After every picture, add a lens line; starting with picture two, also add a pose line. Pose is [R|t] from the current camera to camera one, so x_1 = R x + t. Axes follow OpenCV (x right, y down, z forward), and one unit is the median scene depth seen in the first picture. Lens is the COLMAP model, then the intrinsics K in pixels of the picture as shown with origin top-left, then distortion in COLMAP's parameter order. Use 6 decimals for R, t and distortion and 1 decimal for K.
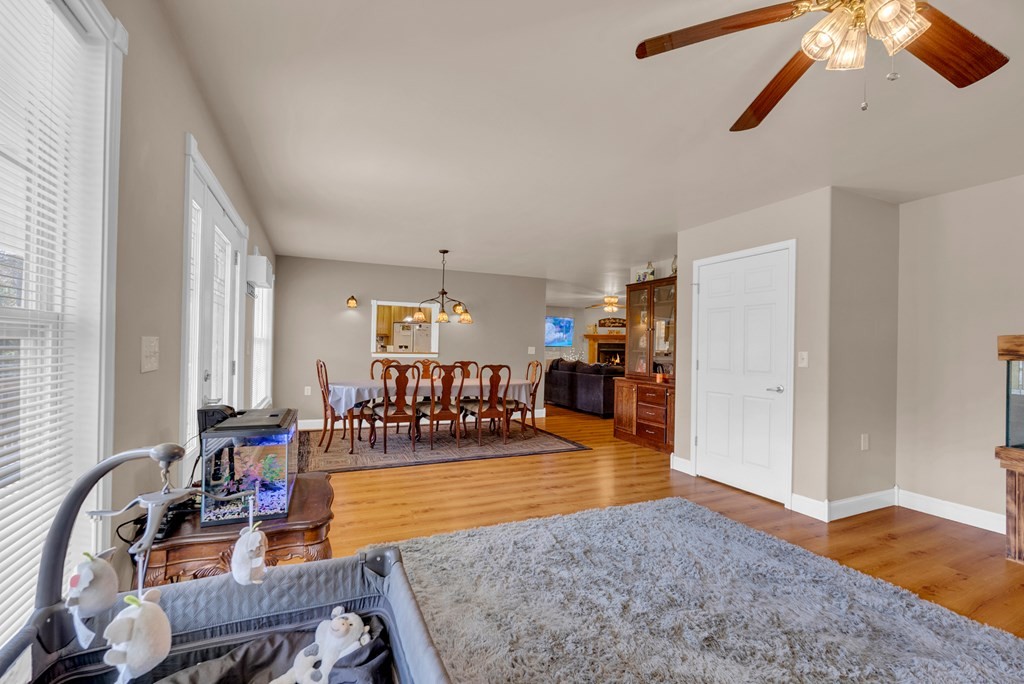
lens RADIAL K [[445.2, 0, 513.0], [0, 445.2, 343.1], [0, 0, 1]] dist [0.000406, 0.000019]
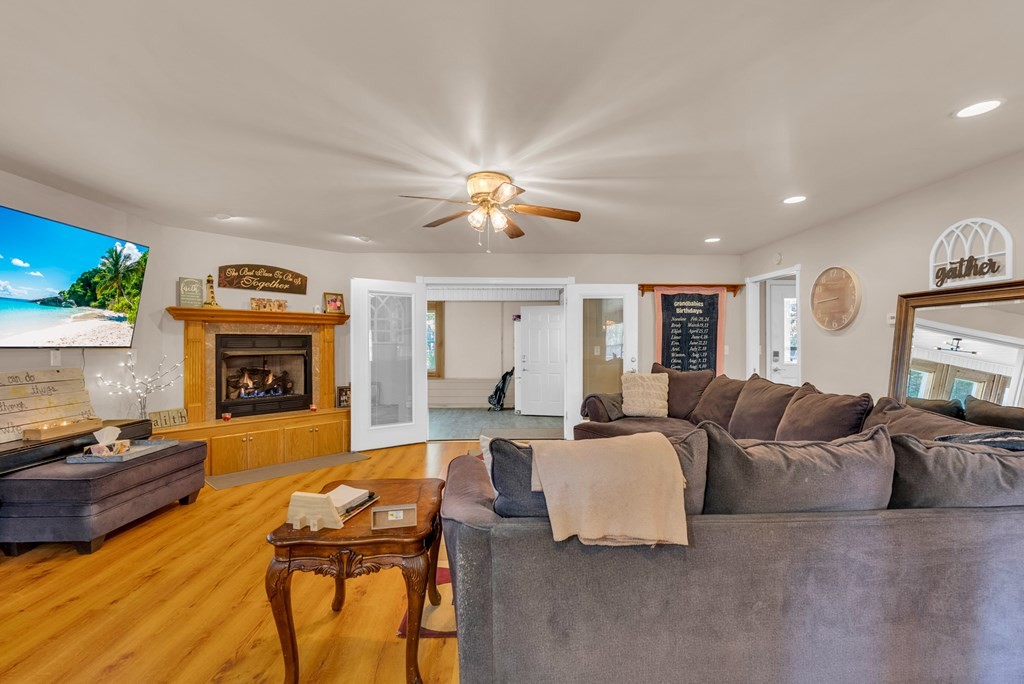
lens RADIAL K [[445.2, 0, 514.1], [0, 445.2, 342.9], [0, 0, 1]] dist [0.000406, 0.000019]
pose [[0.394471, -0.007742, 0.918876, -0.032613], [0.000313, 0.999966, 0.008291, 0.004263], [-0.918908, -0.002983, 0.394459, 0.658334]]
